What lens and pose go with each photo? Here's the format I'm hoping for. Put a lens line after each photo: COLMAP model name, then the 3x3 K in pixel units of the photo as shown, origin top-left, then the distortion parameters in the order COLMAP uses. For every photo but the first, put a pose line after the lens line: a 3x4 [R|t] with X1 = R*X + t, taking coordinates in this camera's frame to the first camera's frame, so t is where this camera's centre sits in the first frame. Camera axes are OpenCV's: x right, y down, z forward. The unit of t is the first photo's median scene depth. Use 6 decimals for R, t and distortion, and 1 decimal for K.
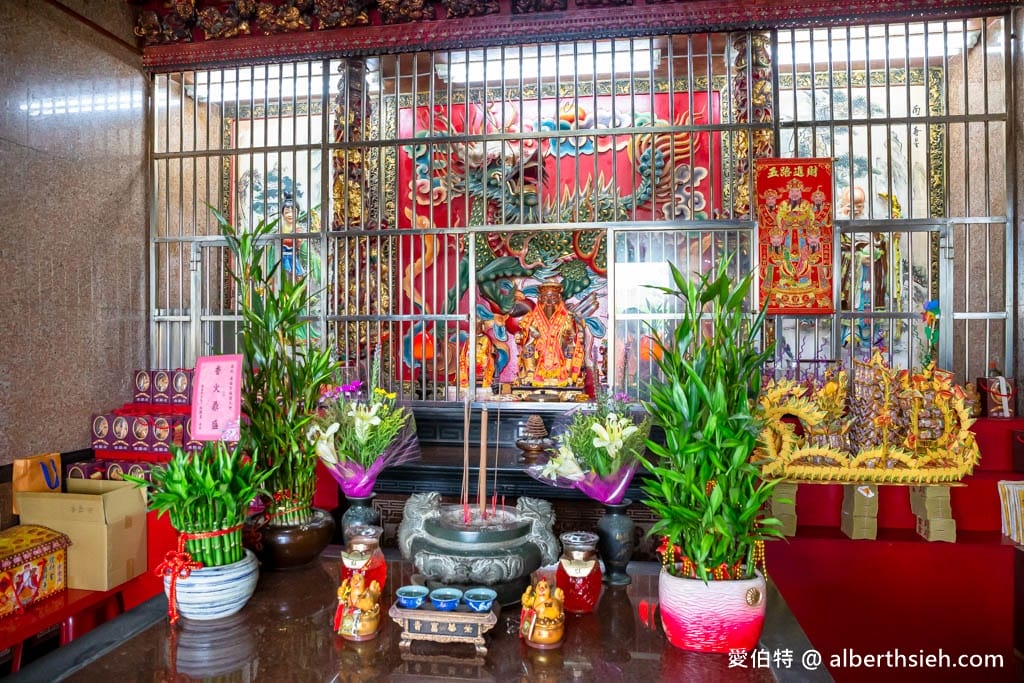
lens RADIAL K [[701.8, 0, 511.9], [0, 701.8, 341.8], [0, 0, 1]] dist [-0.009975, -0.002498]
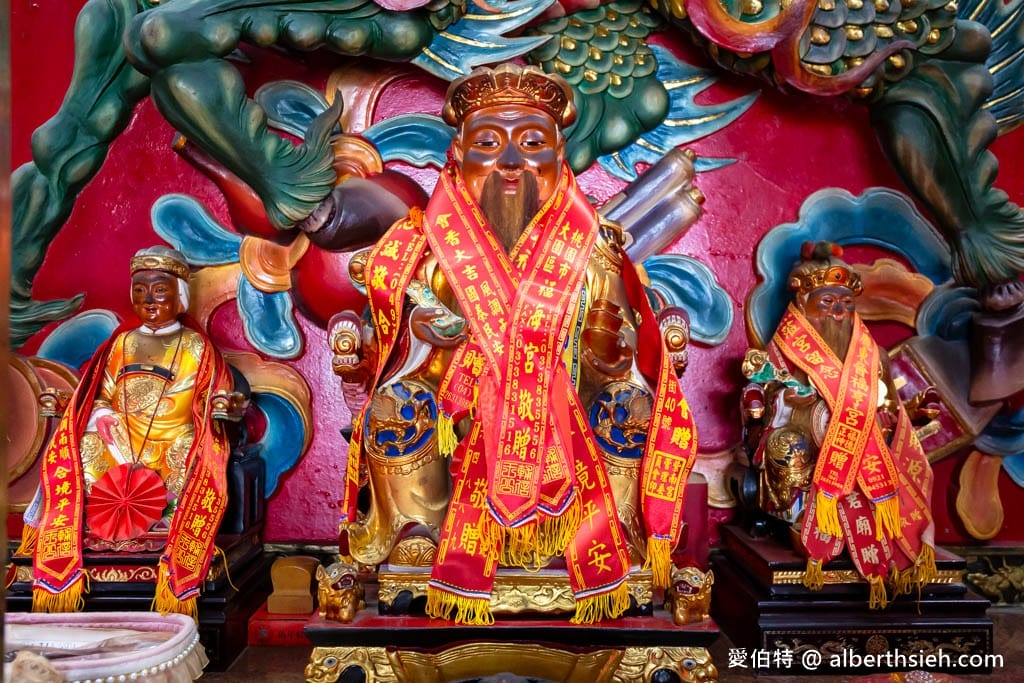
lens RADIAL K [[961.6, 0, 514.8], [0, 961.6, 344.3], [0, 0, 1]] dist [-0.009446, 0.000000]
pose [[0.985895, 0.006580, 0.167238, 0.009614], [-0.004861, 0.999931, -0.010692, -0.002690], [-0.167296, 0.009728, 0.985859, 0.709725]]
